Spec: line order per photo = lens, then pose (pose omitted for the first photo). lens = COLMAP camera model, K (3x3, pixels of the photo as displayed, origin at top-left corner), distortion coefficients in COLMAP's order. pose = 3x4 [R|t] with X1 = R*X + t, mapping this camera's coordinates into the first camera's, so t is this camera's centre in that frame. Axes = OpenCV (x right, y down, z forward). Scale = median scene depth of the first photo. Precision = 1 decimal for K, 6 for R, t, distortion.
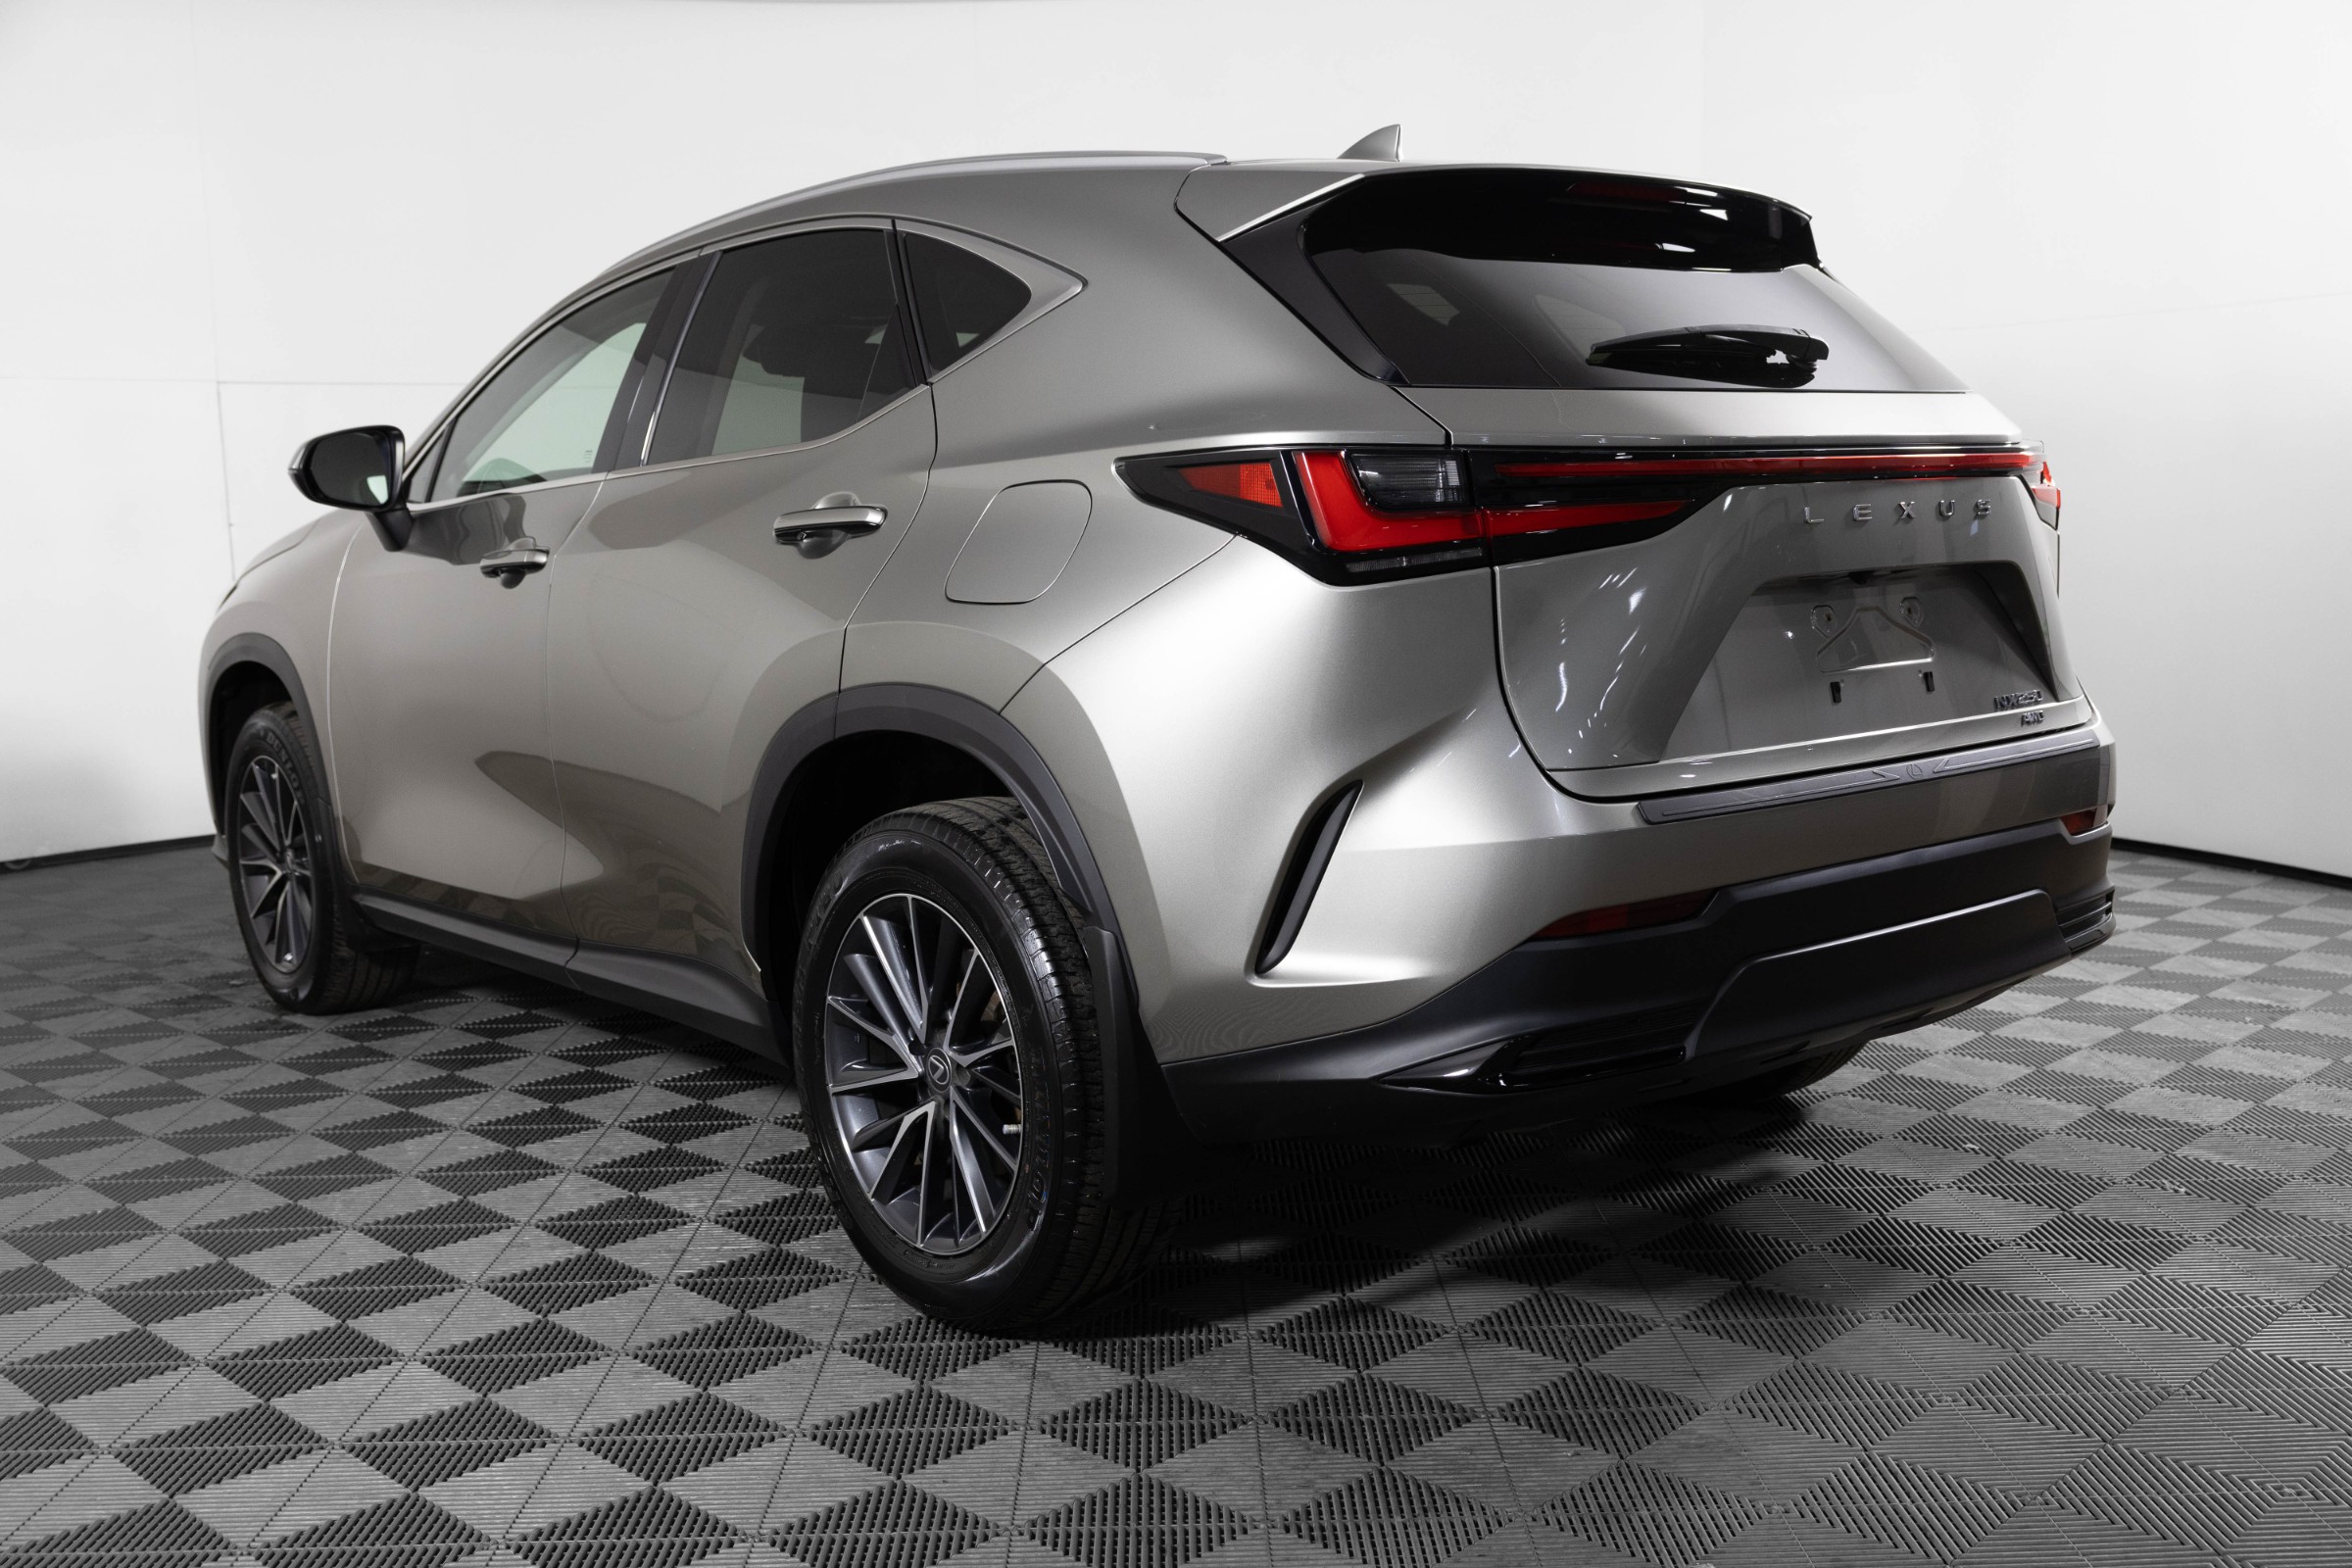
lens RADIAL K [[2273.2, 0, 1174.6], [0, 2273.2, 734.8], [0, 0, 1]] dist [0.006179, 0.003946]
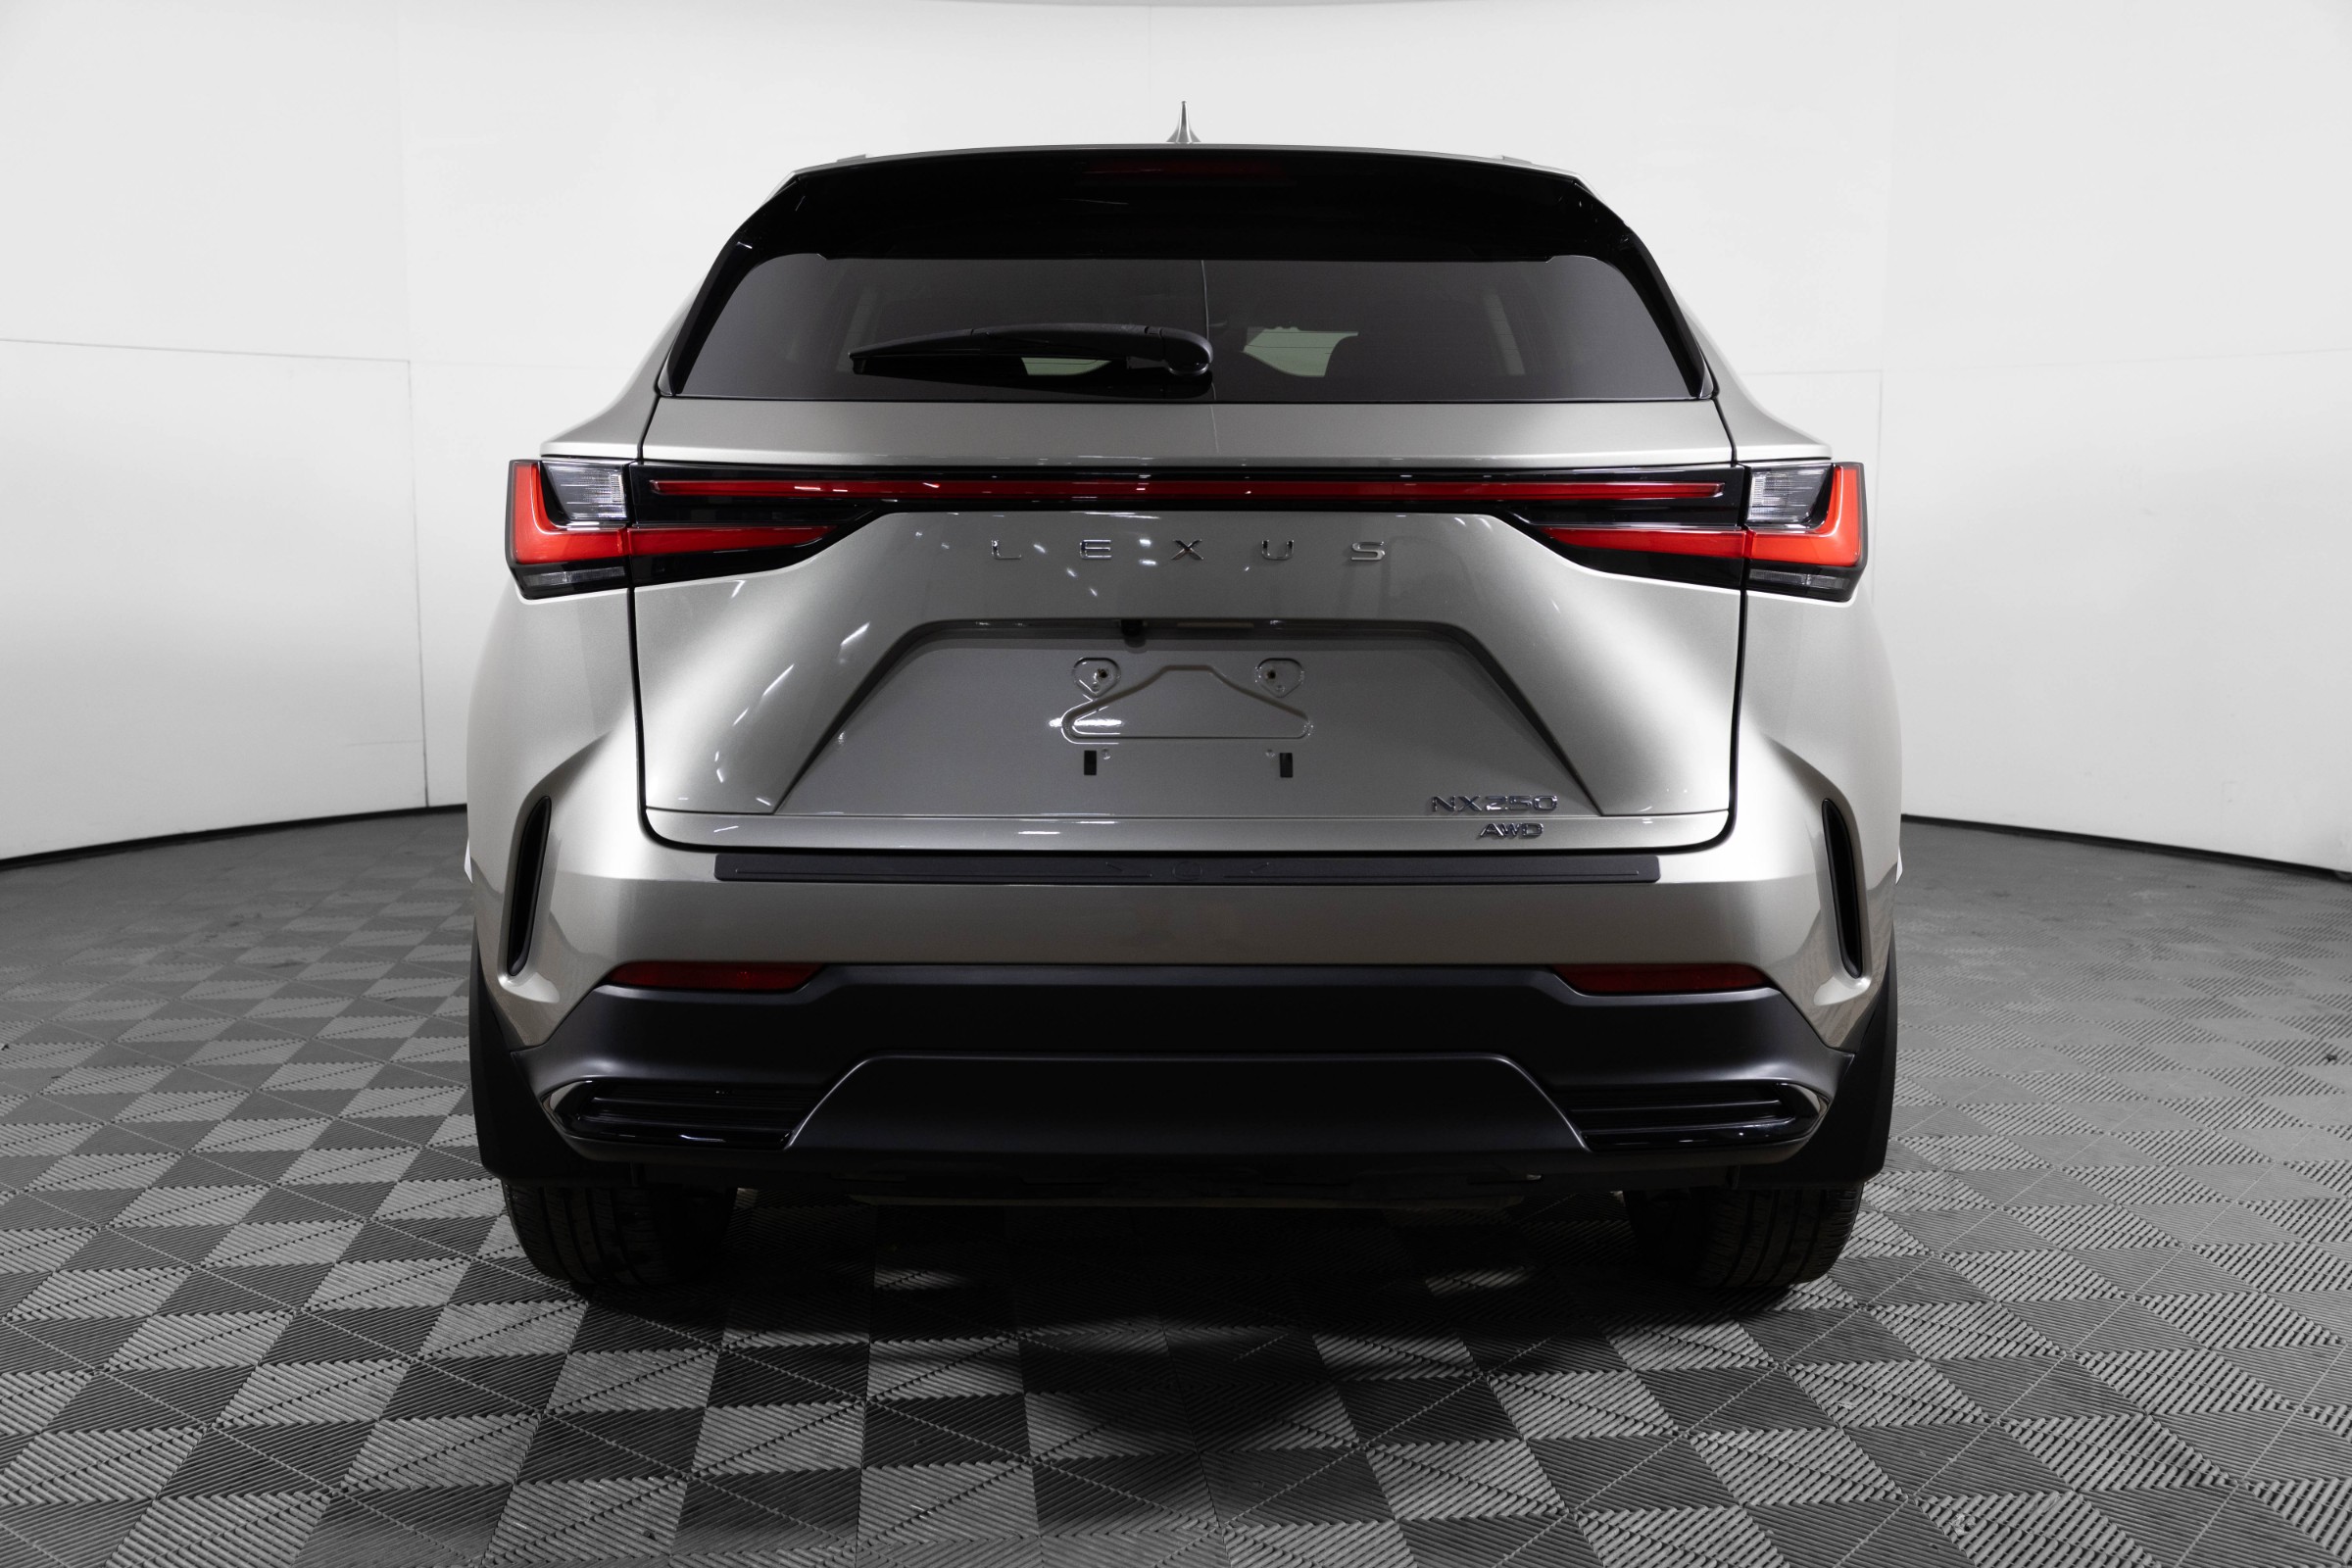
lens RADIAL K [[2341.1, 0, 1176.0], [0, 2341.1, 784.0], [0, 0, 1]] dist [-0.020279, -0.004620]
pose [[0.785999, 0.114762, -0.607483, 0.818735], [-0.092009, 0.993391, 0.068617, -0.071797], [0.611343, 0.001961, 0.791364, 0.330877]]
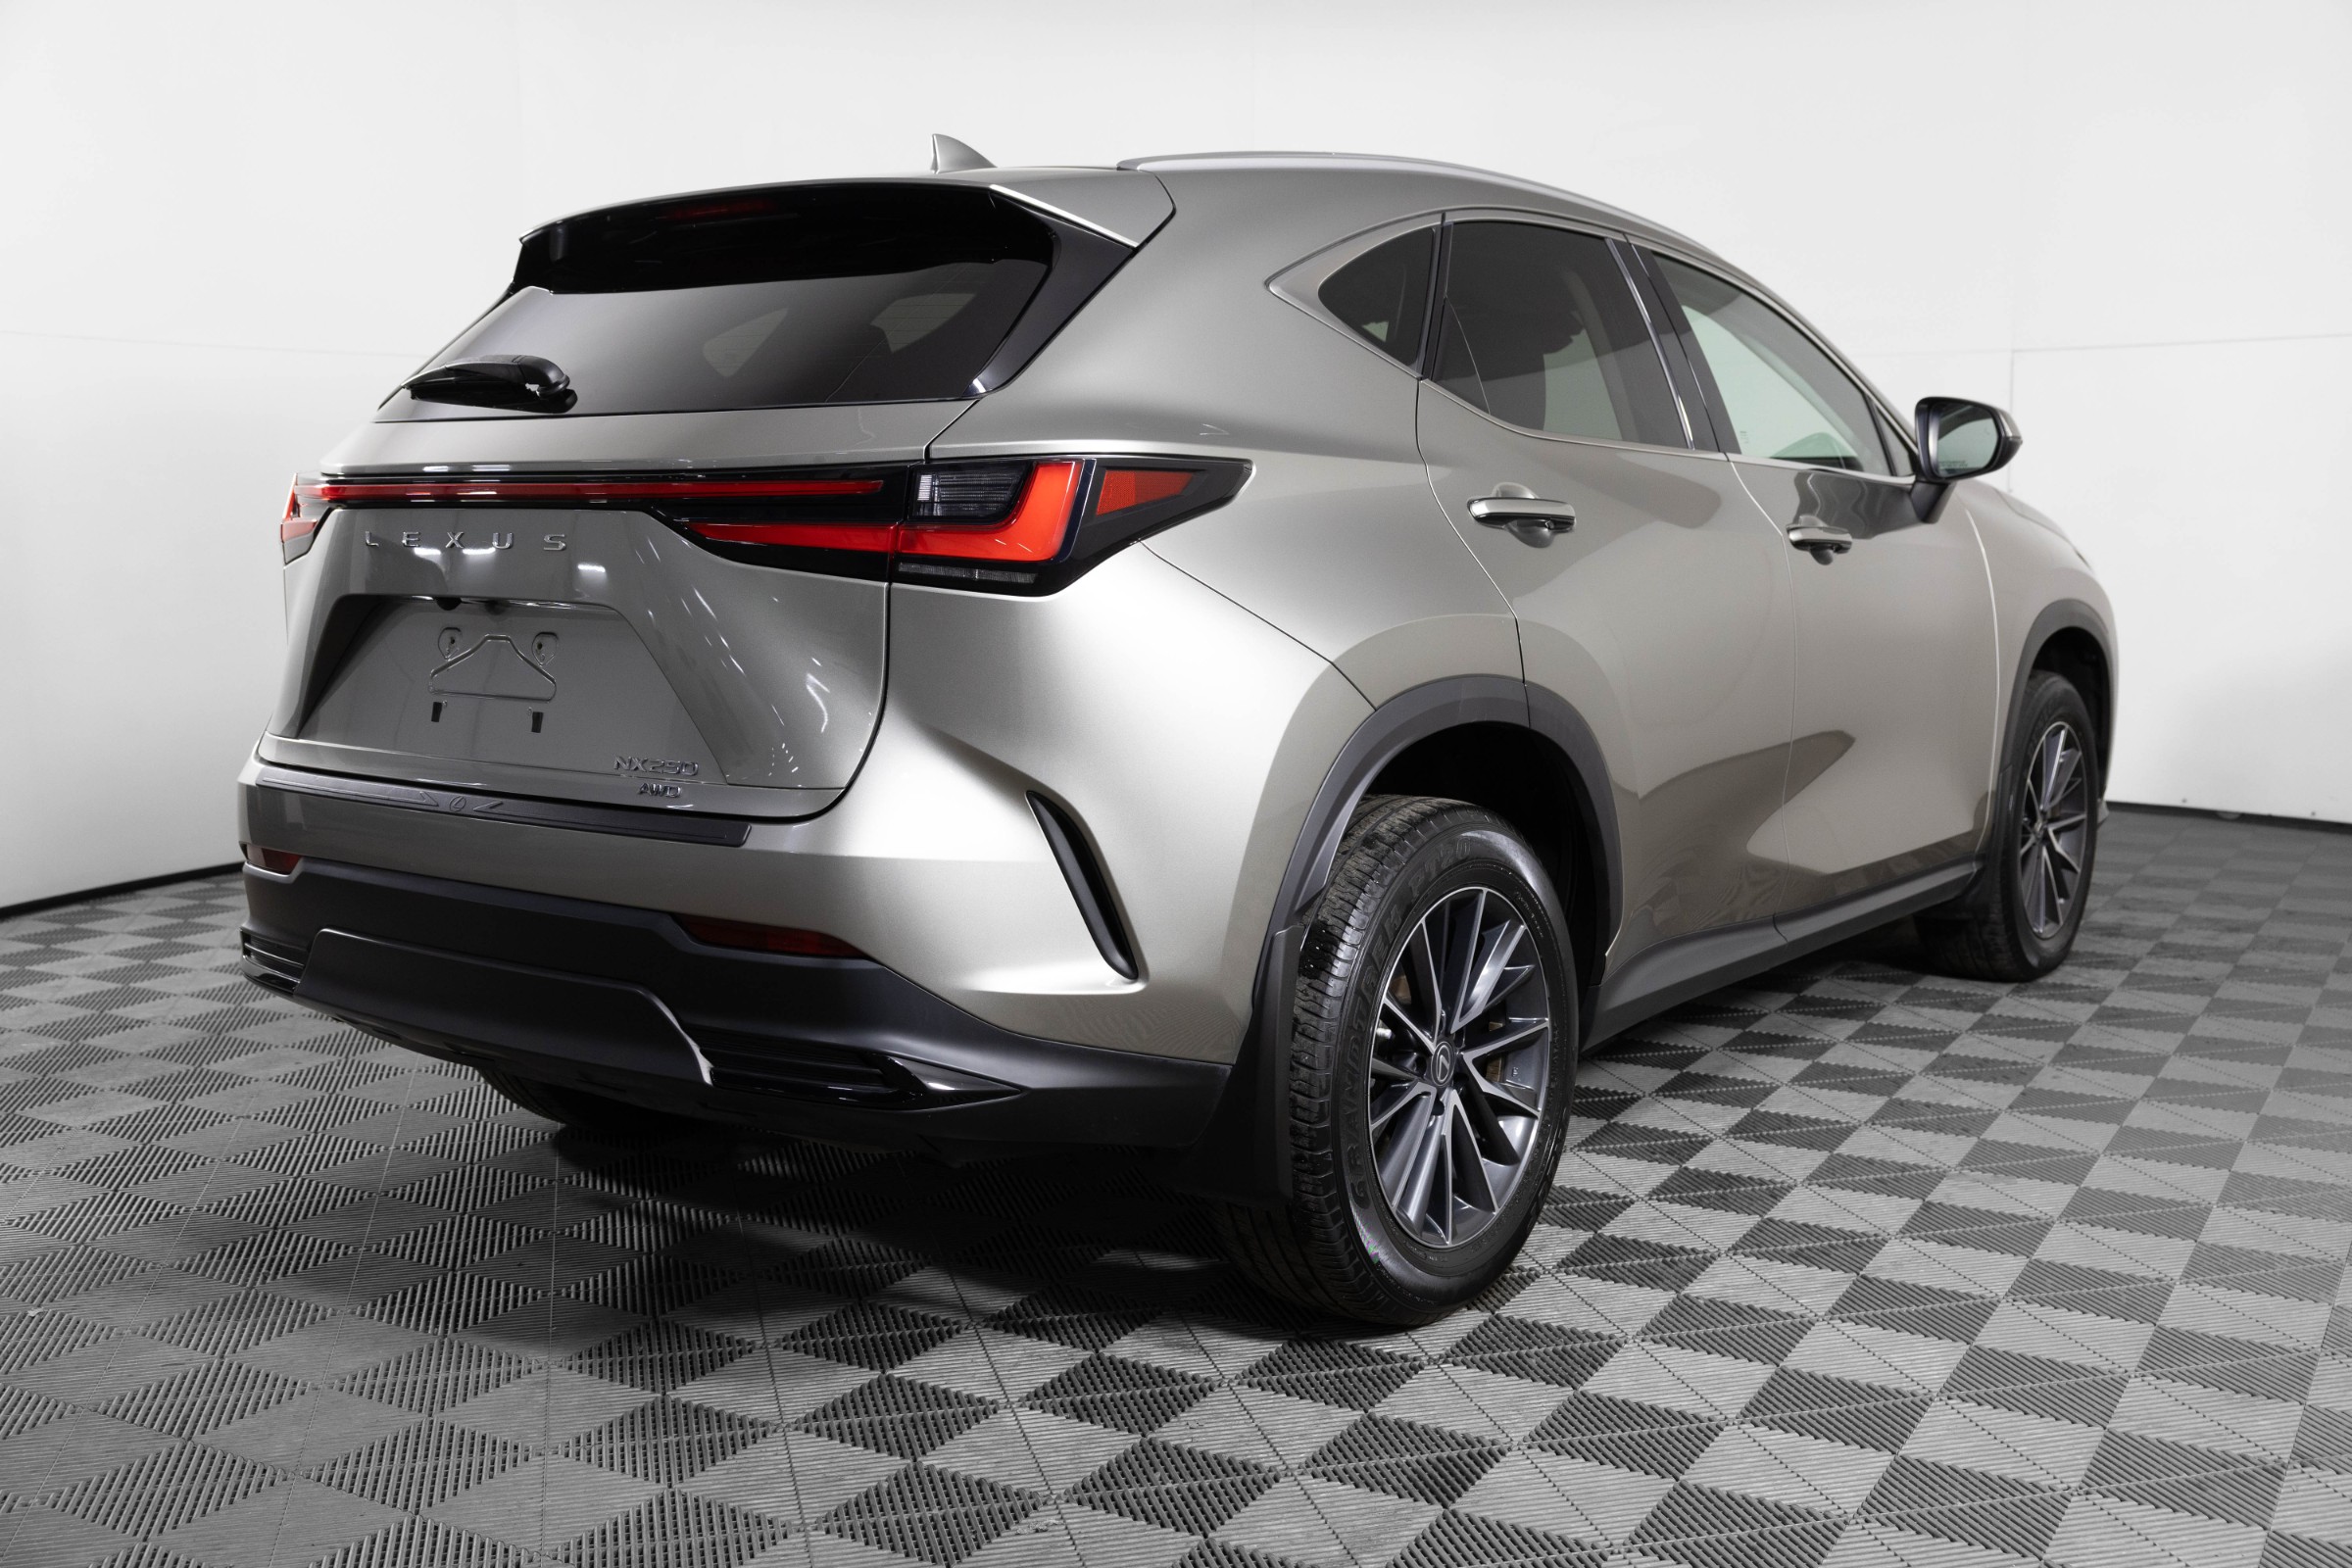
lens RADIAL K [[2347.4, 0, 1171.4], [0, 2347.4, 840.7], [0, 0, 1]] dist [0.058866, 0.002222]
pose [[0.260435, 0.174725, -0.949550, 1.350186], [-0.106090, 0.982712, 0.151730, -0.152831], [0.959645, 0.061222, 0.274469, 0.987698]]
